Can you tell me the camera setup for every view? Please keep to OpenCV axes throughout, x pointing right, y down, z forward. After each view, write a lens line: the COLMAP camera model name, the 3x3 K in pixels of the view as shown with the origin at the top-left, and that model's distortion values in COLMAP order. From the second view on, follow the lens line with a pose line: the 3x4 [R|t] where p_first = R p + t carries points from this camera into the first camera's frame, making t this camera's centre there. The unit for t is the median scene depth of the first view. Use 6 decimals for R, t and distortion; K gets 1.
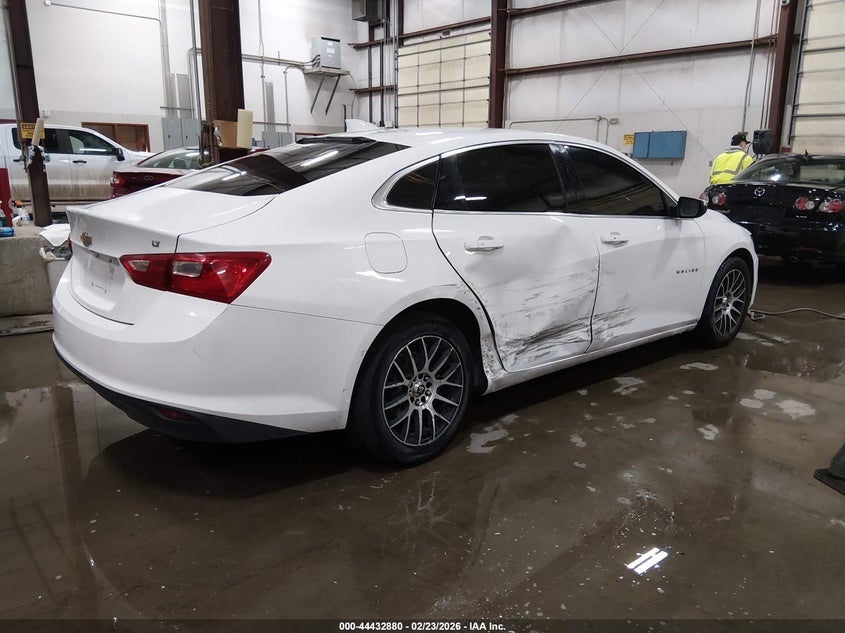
lens RADIAL K [[643.0, 0, 422.5], [0, 643.0, 316.5], [0, 0, 1]] dist [-0.055638, -0.001360]
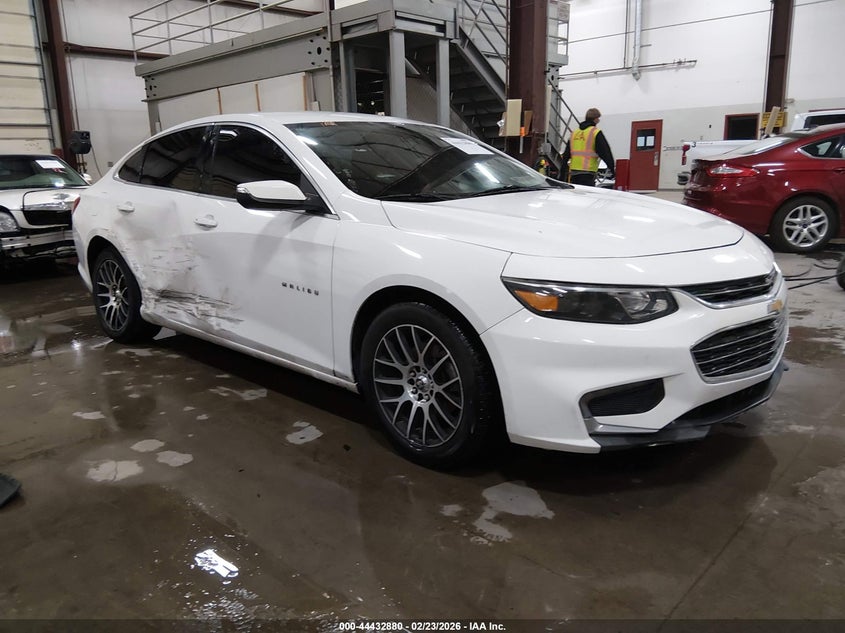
lens RADIAL K [[664.2, 0, 422.5], [0, 664.2, 297.0], [0, 0, 1]] dist [-0.003399, -0.002715]
pose [[0.112701, 0.190195, -0.975256, 1.124511], [-0.210202, 0.963859, 0.163681, -0.206620], [0.971140, 0.186553, 0.148607, 1.001348]]
